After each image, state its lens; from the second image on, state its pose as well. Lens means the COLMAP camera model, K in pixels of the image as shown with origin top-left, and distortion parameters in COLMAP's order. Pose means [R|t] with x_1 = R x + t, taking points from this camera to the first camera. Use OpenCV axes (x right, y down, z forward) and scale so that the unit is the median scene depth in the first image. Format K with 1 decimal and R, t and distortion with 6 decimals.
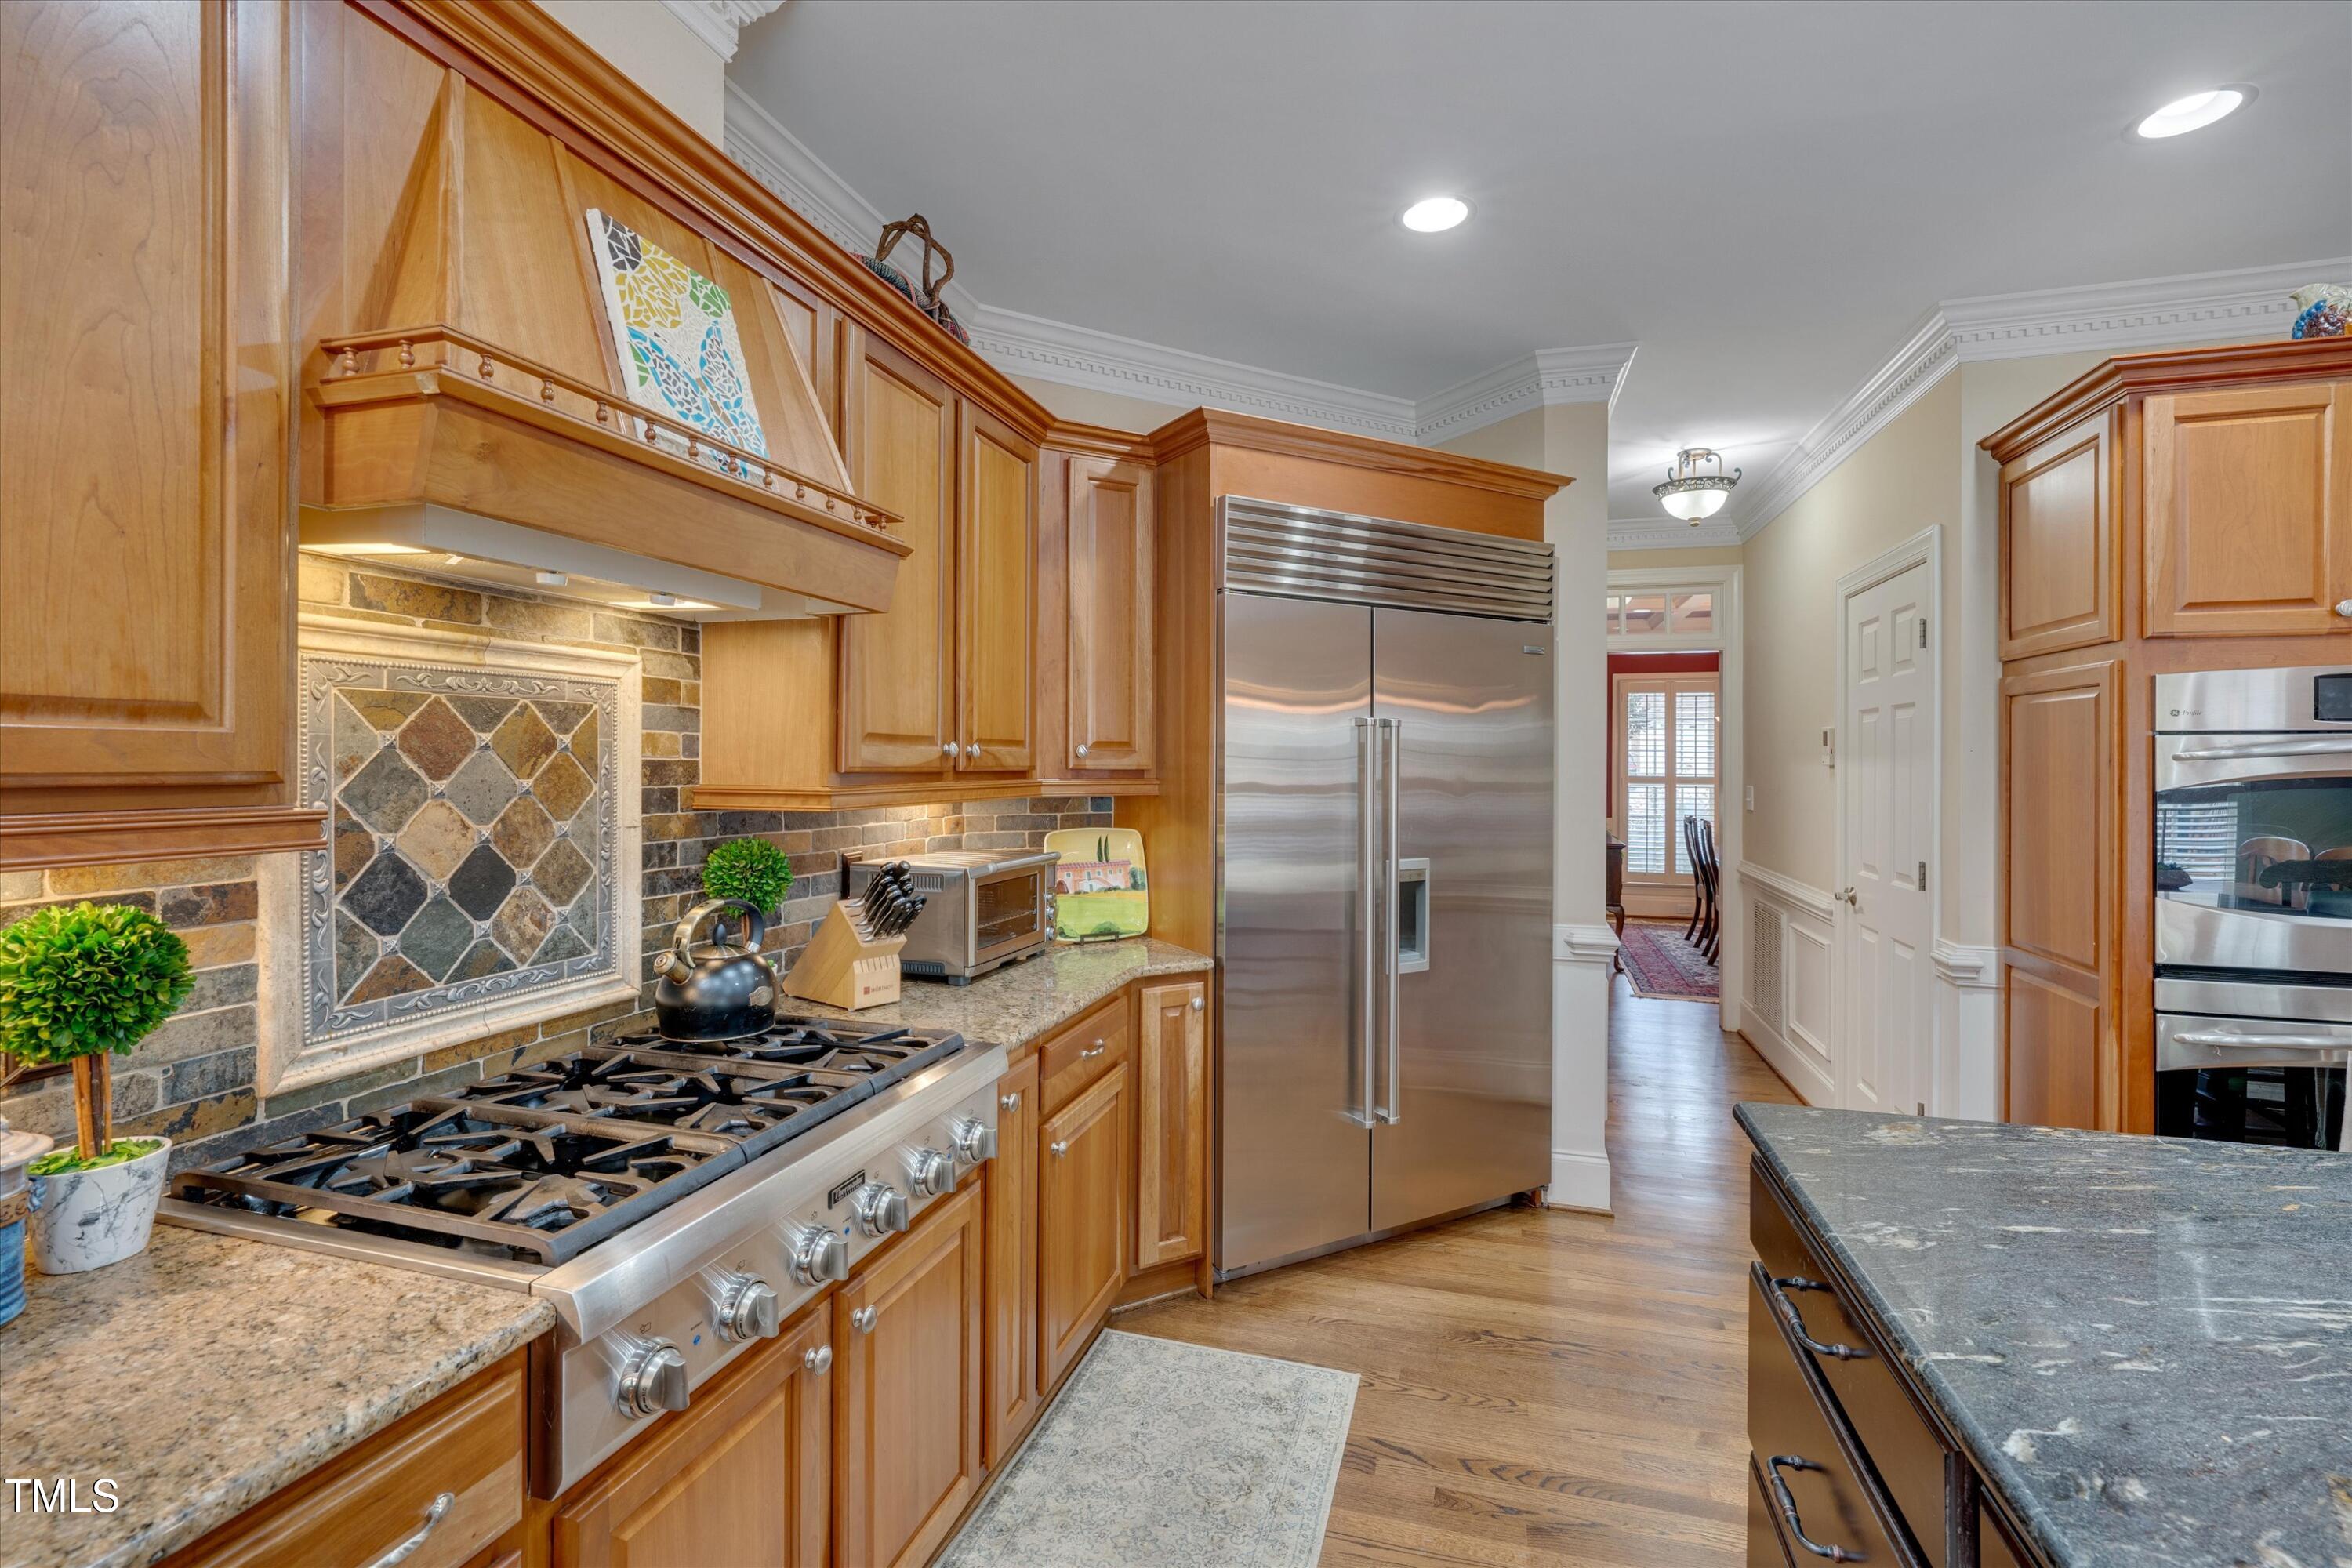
lens RADIAL K [[1053.7, 0, 1182.3], [0, 1053.7, 760.0], [0, 0, 1]] dist [-0.006670, 0.001689]
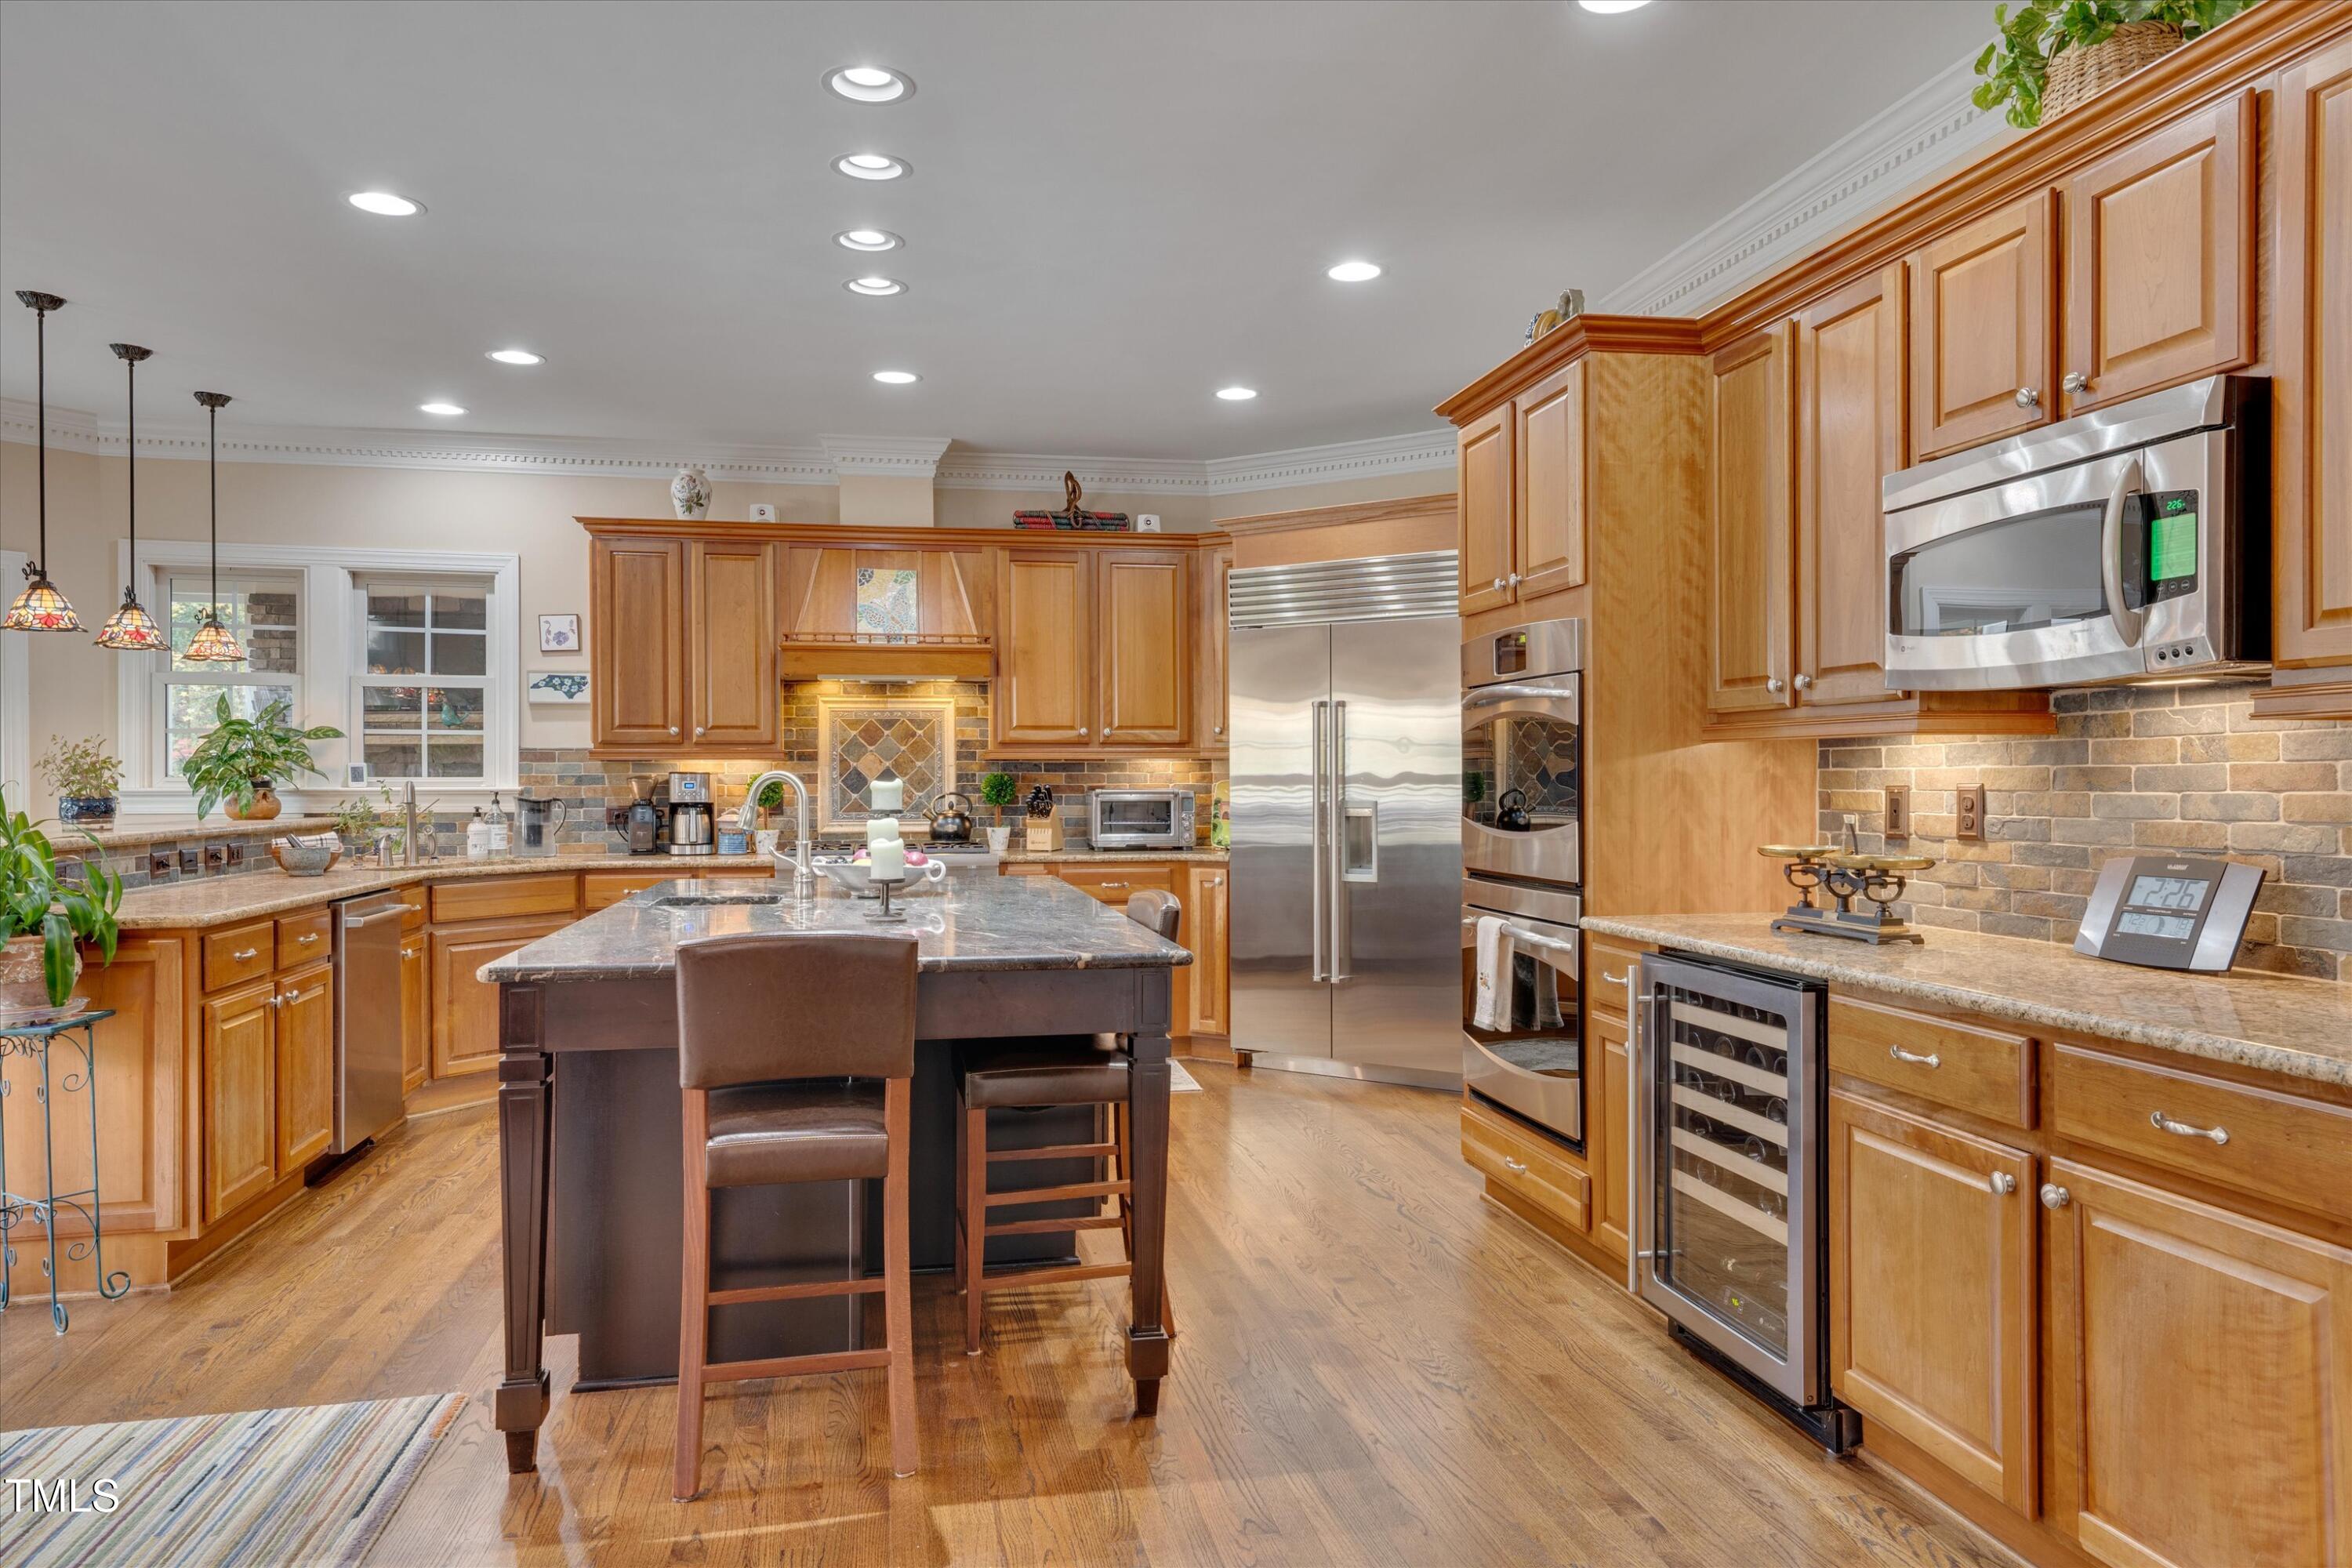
lens RADIAL K [[1531.8, 0, 1195.4], [0, 1531.8, 785.2], [0, 0, 1]] dist [0.022847, -0.000738]
pose [[0.469771, -0.001786, -0.882786, 3.278139], [0.008386, 0.999962, 0.002439, 0.114607], [0.882748, -0.008549, 0.469768, -0.253619]]
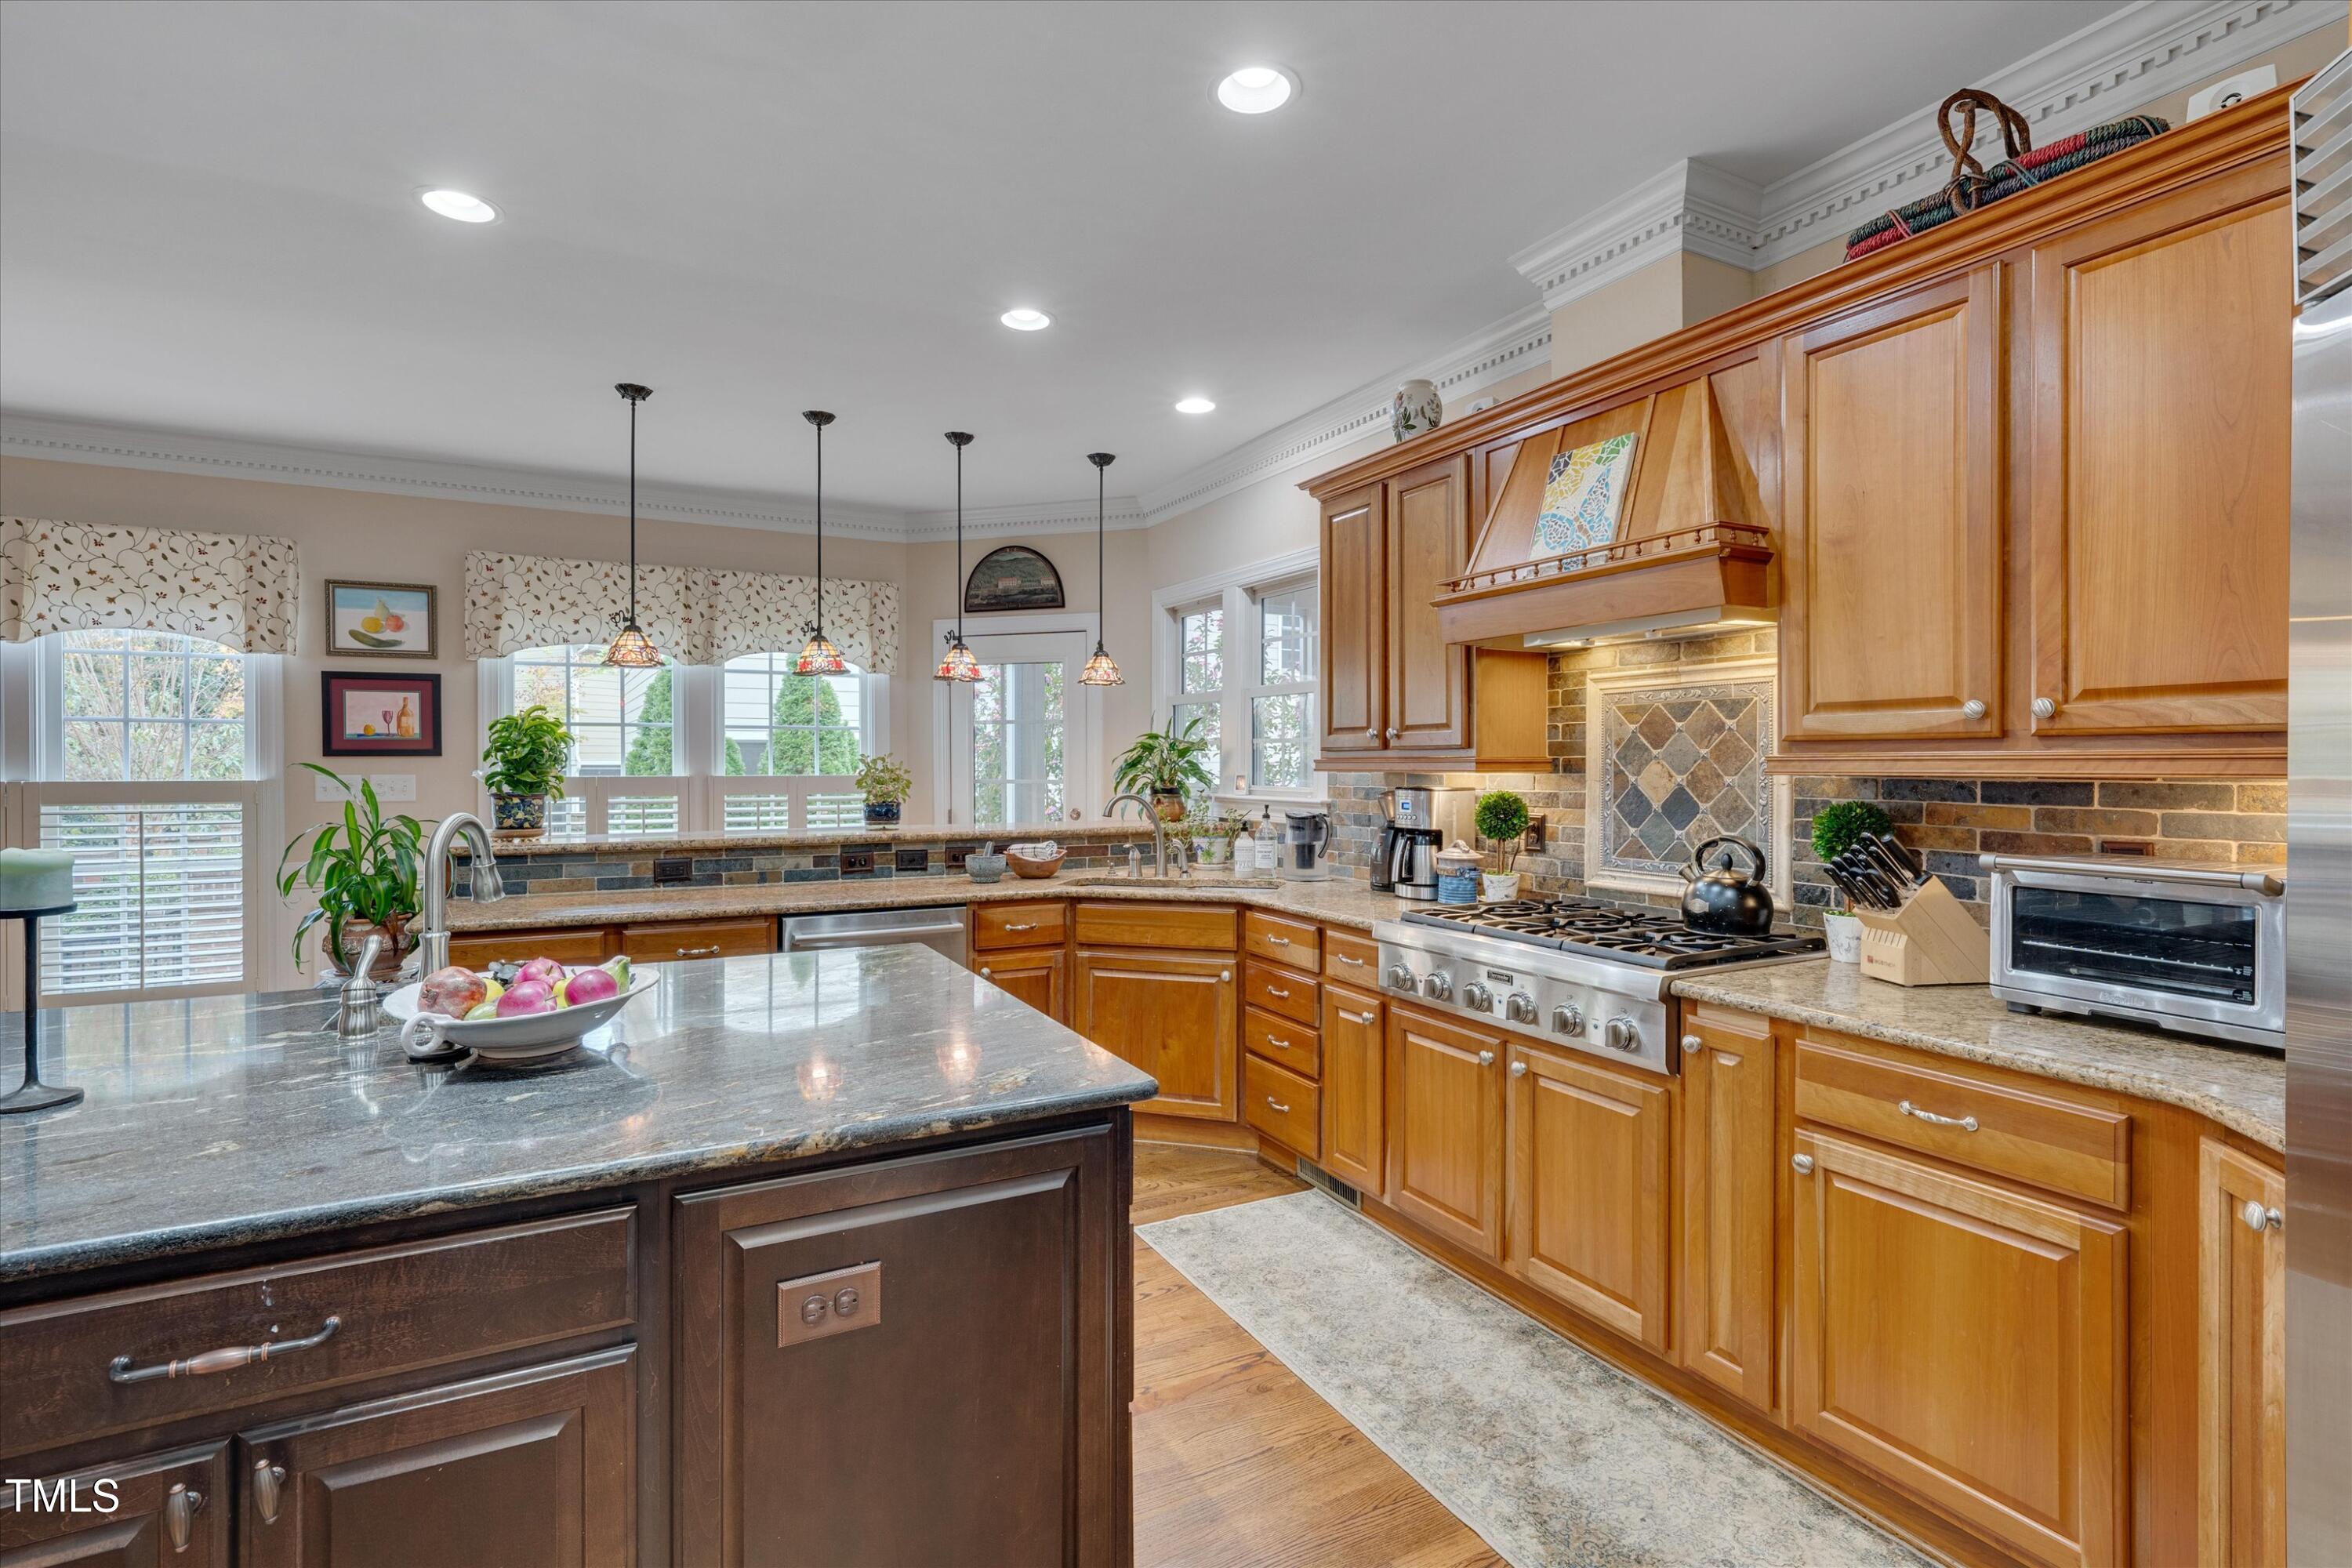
lens RADIAL K [[1086.4, 0, 1178.2], [0, 1086.4, 766.1], [0, 0, 1]] dist [-0.005079, 0.003743]
pose [[-0.713310, -0.004902, -0.700831, 1.080777], [-0.002355, 0.999987, -0.004598, 0.051614], [0.700844, -0.001630, -0.713312, 1.546514]]
